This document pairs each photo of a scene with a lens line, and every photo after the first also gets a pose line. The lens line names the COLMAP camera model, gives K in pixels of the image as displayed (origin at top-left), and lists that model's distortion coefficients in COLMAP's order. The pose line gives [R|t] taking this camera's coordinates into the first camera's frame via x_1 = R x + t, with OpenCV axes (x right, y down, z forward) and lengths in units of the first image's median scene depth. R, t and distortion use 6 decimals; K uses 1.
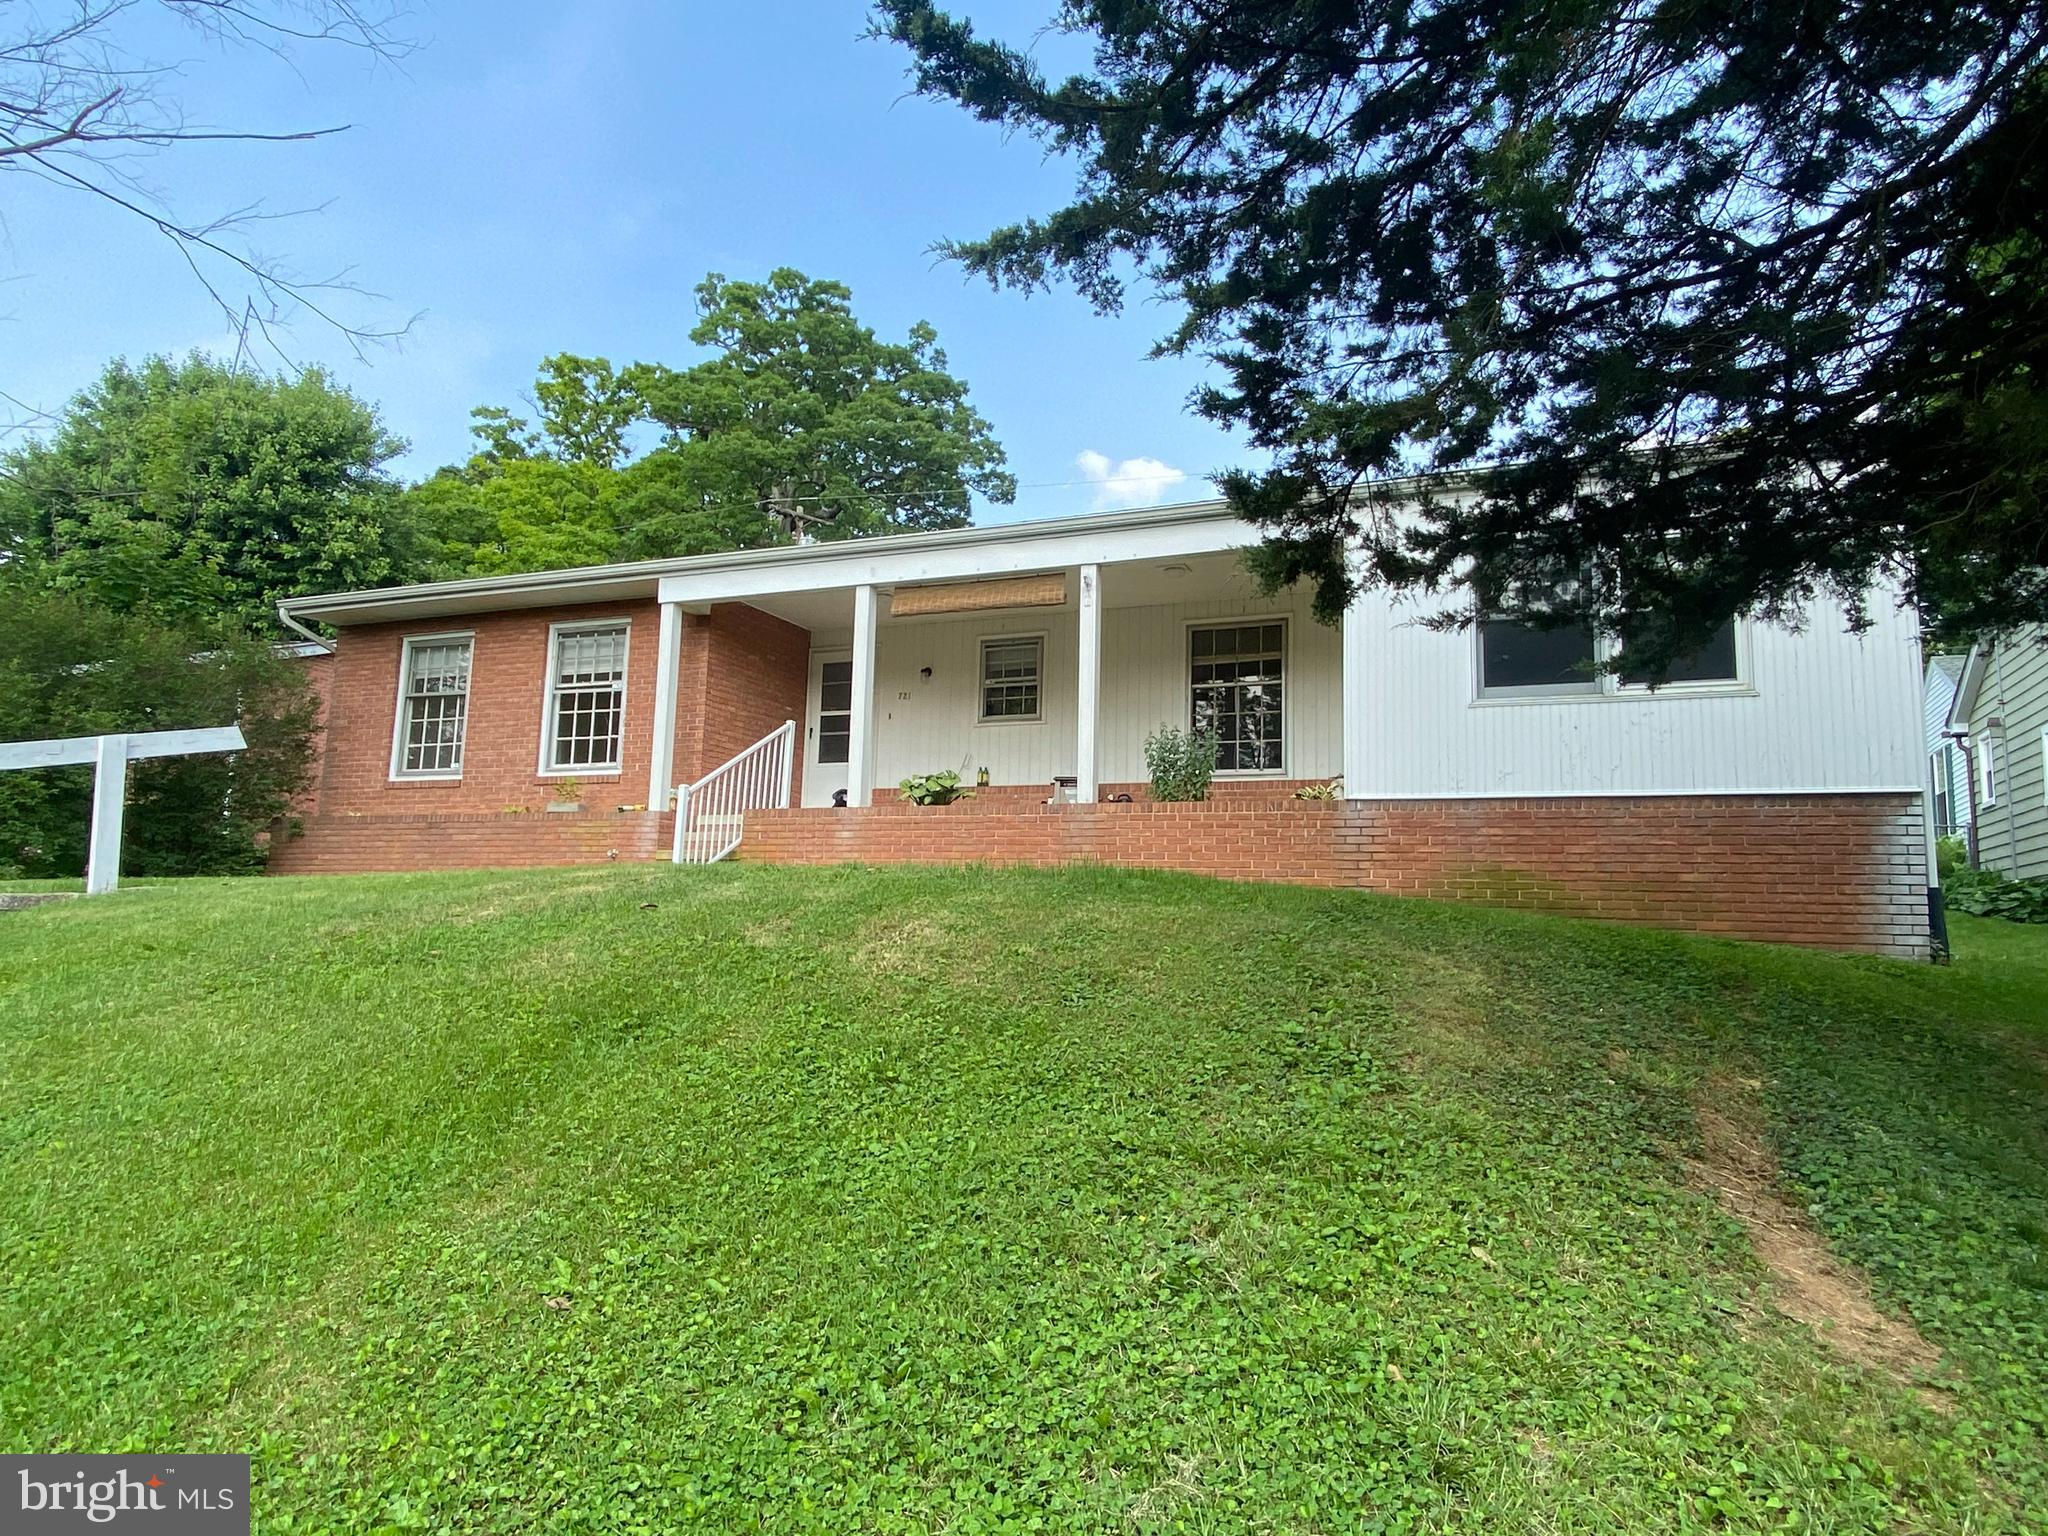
lens RADIAL K [[1264.2, 0, 1024.0], [0, 1264.2, 768.0], [0, 0, 1]] dist [0.017526, 0.000717]
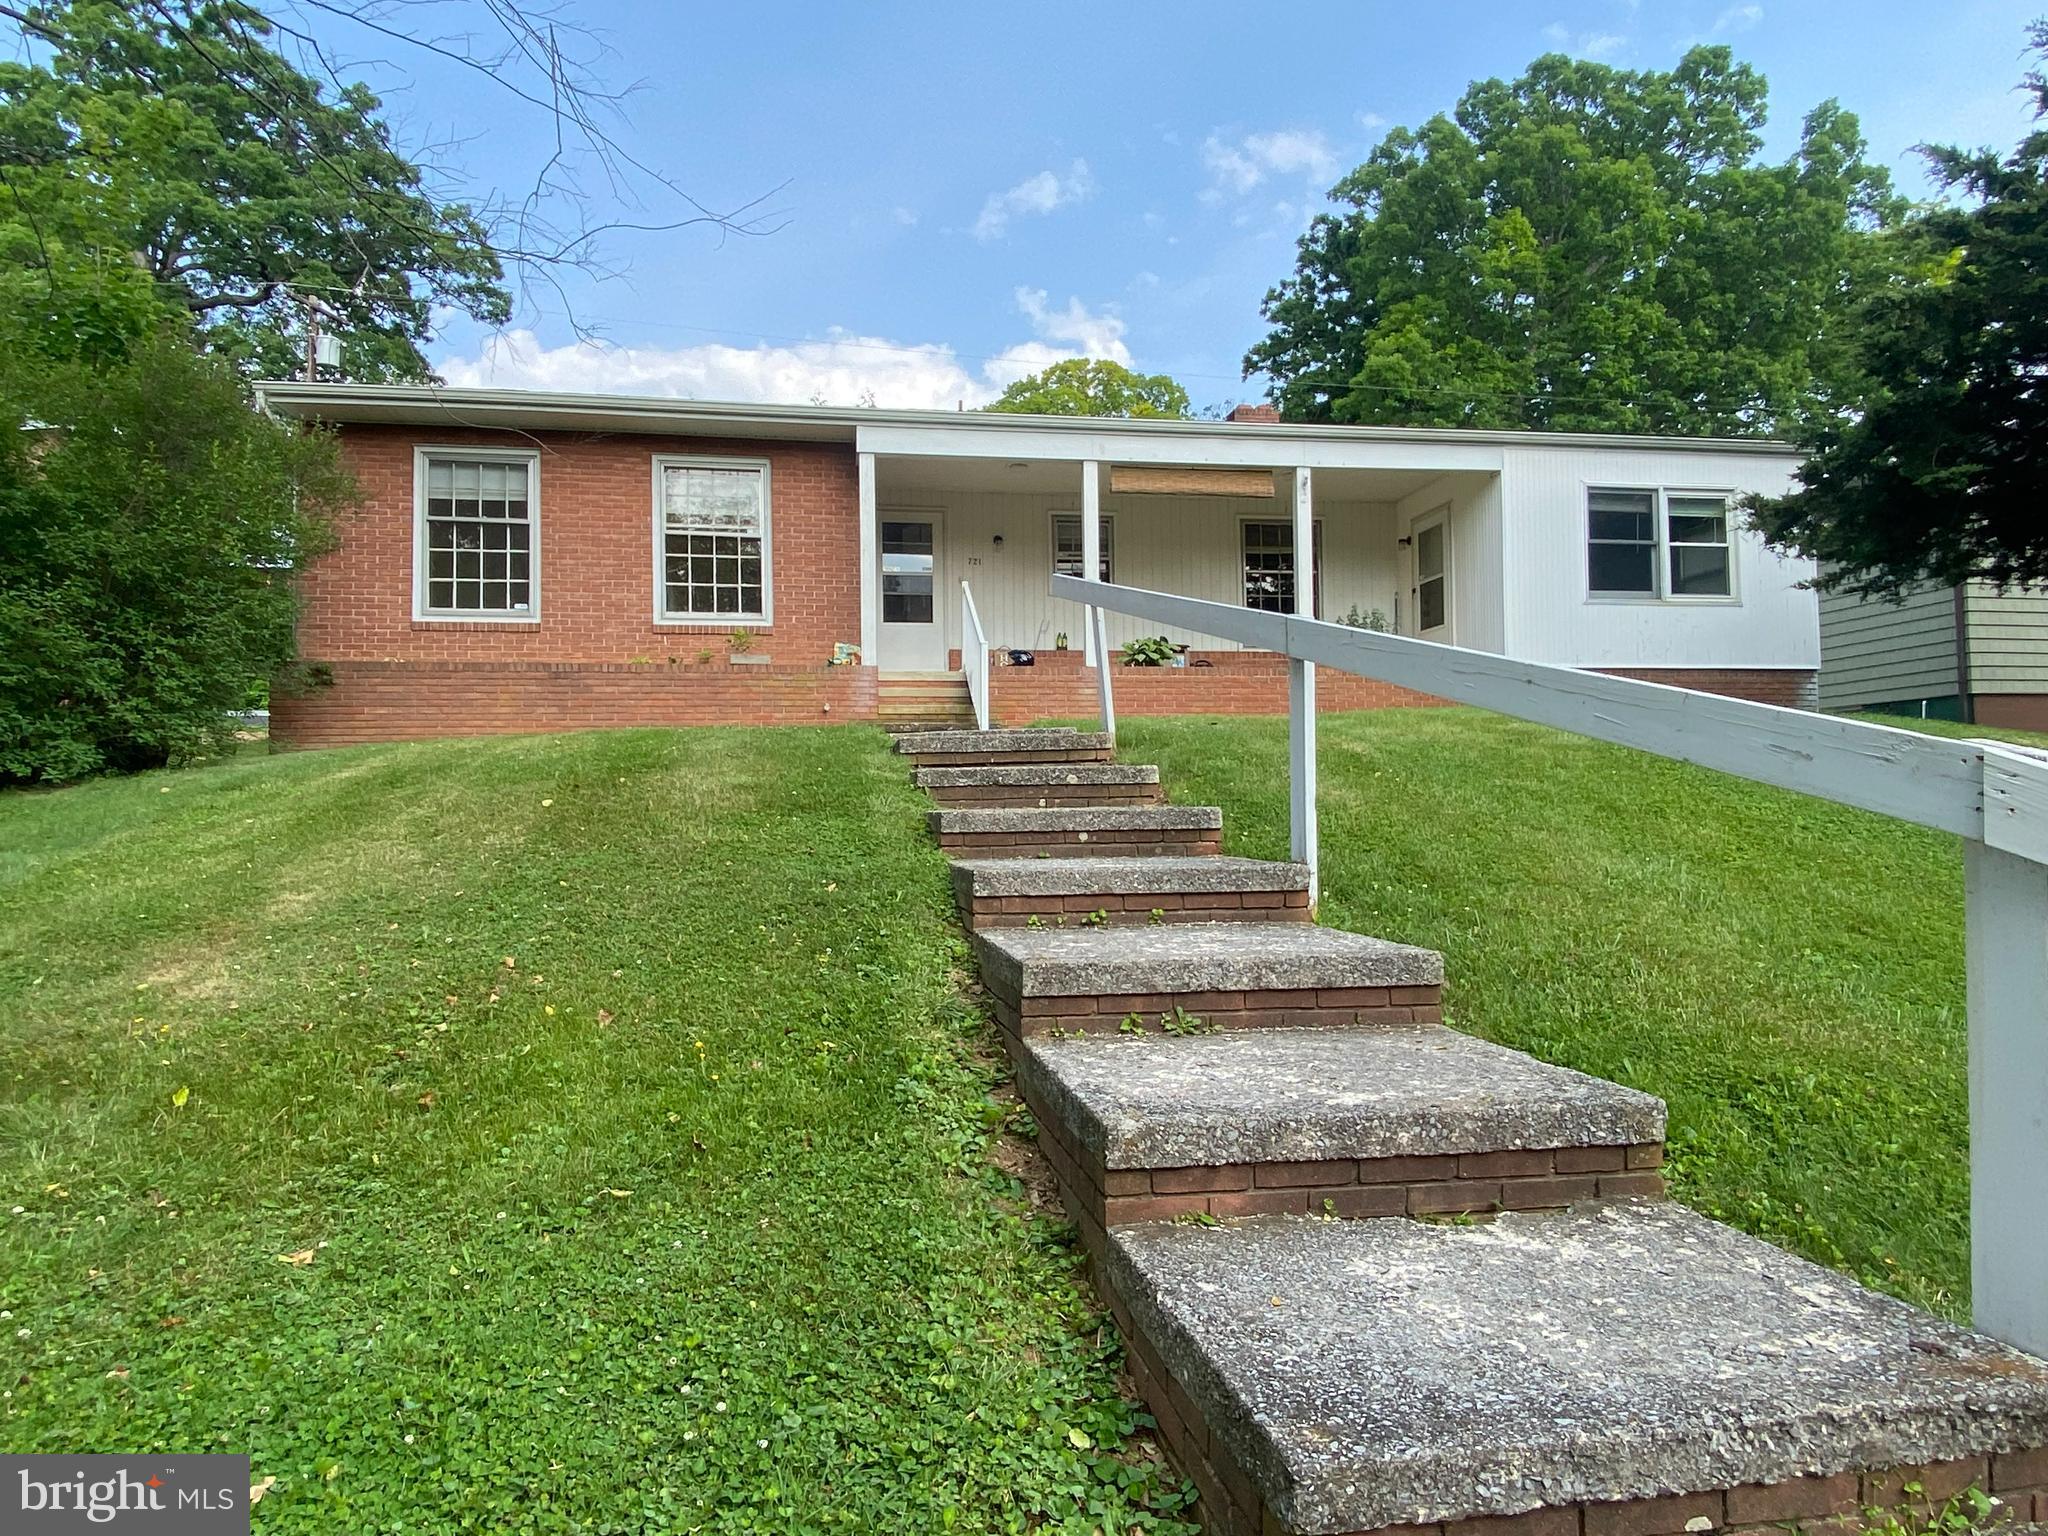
lens RADIAL K [[1264.2, 0, 1024.0], [0, 1264.2, 768.0], [0, 0, 1]] dist [0.017526, 0.000717]
pose [[0.844966, -0.020091, 0.534442, -0.686321], [-0.032864, 0.995455, 0.089381, 0.020938], [-0.533809, -0.093088, 0.840466, 0.084119]]
